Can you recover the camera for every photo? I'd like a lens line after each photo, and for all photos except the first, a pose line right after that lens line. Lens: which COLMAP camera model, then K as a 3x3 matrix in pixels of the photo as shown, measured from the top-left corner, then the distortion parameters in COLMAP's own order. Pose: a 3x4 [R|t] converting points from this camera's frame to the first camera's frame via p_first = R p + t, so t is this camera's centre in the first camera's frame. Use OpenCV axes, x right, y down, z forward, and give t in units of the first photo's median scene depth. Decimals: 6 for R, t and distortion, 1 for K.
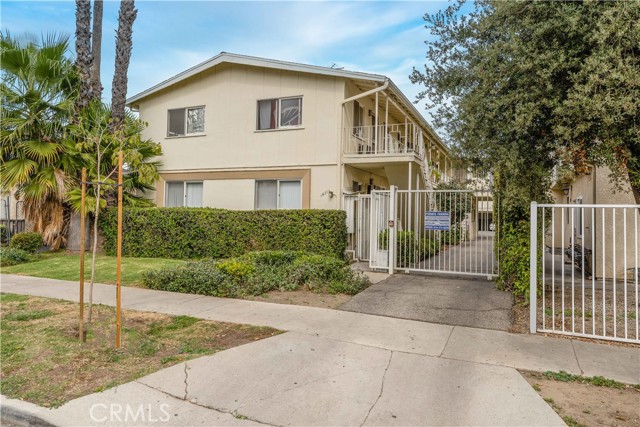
lens RADIAL K [[445.2, 0, 320.0], [0, 445.2, 213.5], [0, 0, 1]] dist [0.005581, 0.002183]
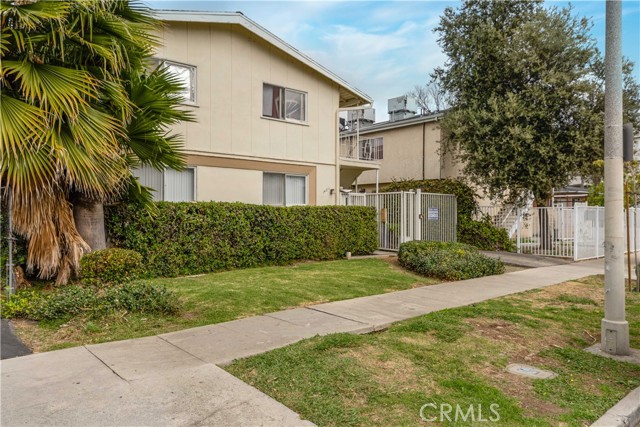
lens RADIAL K [[445.2, 0, 320.0], [0, 445.2, 213.5], [0, 0, 1]] dist [0.005581, 0.002183]
pose [[0.443772, -0.008203, 0.896102, -0.939368], [0.004741, 0.999966, 0.006806, 0.001661], [-0.896127, 0.001228, 0.443796, 0.534970]]
